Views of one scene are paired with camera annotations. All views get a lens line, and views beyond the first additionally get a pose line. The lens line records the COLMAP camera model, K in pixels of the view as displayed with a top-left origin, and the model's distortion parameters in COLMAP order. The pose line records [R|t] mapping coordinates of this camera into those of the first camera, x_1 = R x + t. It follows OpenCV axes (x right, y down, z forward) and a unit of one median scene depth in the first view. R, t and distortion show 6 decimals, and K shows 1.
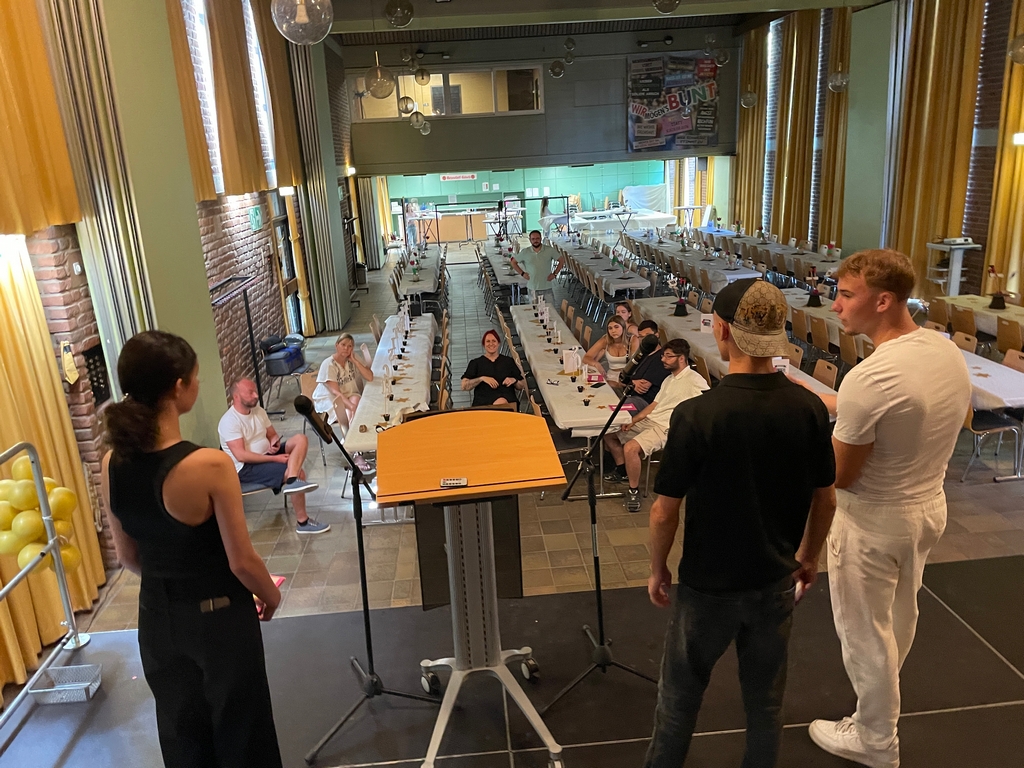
lens RADIAL K [[777.6, 0, 499.1], [0, 777.6, 376.1], [0, 0, 1]] dist [0.091678, -0.114498]
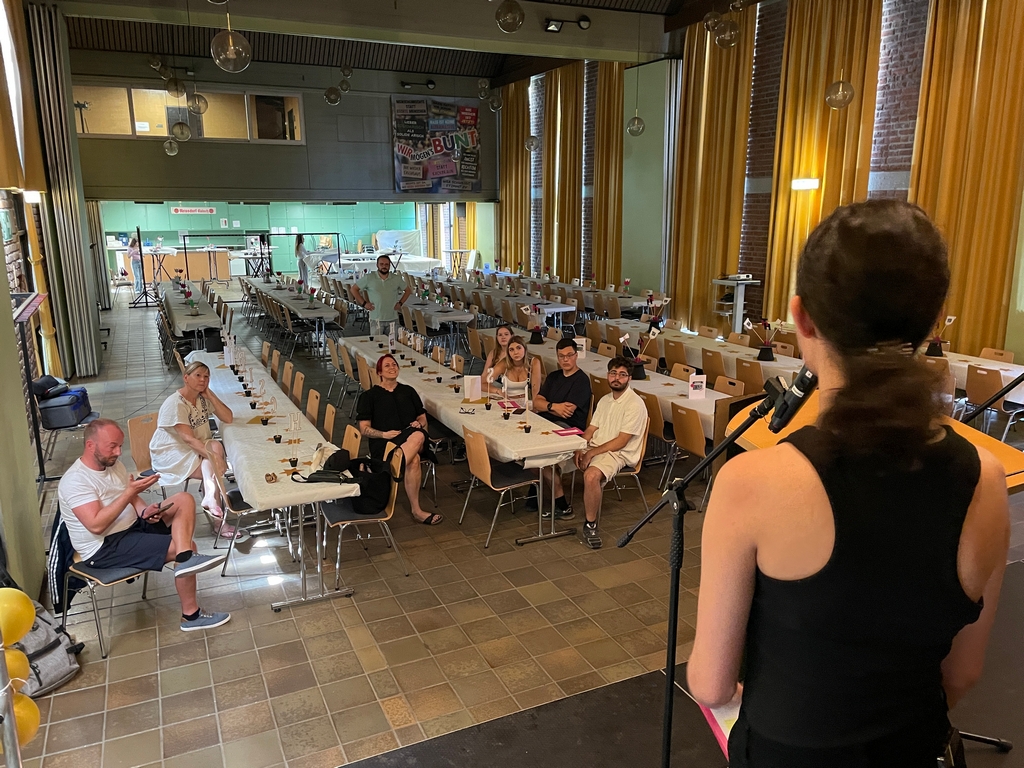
lens RADIAL K [[777.6, 0, 509.4], [0, 777.6, 381.0], [0, 0, 1]] dist [0.091678, -0.114498]
pose [[0.928828, -0.031234, 0.369193, -0.072209], [0.054411, 0.997136, -0.052531, 0.007962], [-0.366495, 0.068880, 0.927867, 0.061674]]
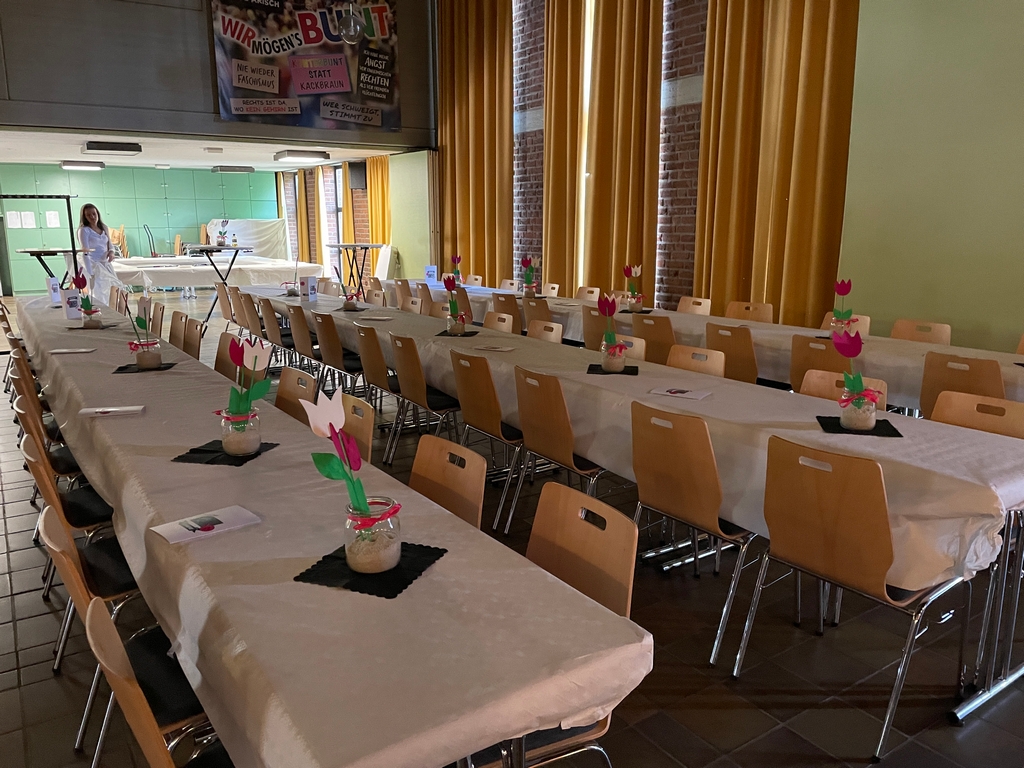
lens RADIAL K [[777.6, 0, 517.6], [0, 777.6, 374.7], [0, 0, 1]] dist [0.091678, -0.114498]
pose [[0.859031, -0.043969, 0.510032, 0.073189], [0.092948, 0.993141, -0.070933, -0.089372], [-0.503414, 0.108340, 0.857226, 0.542663]]
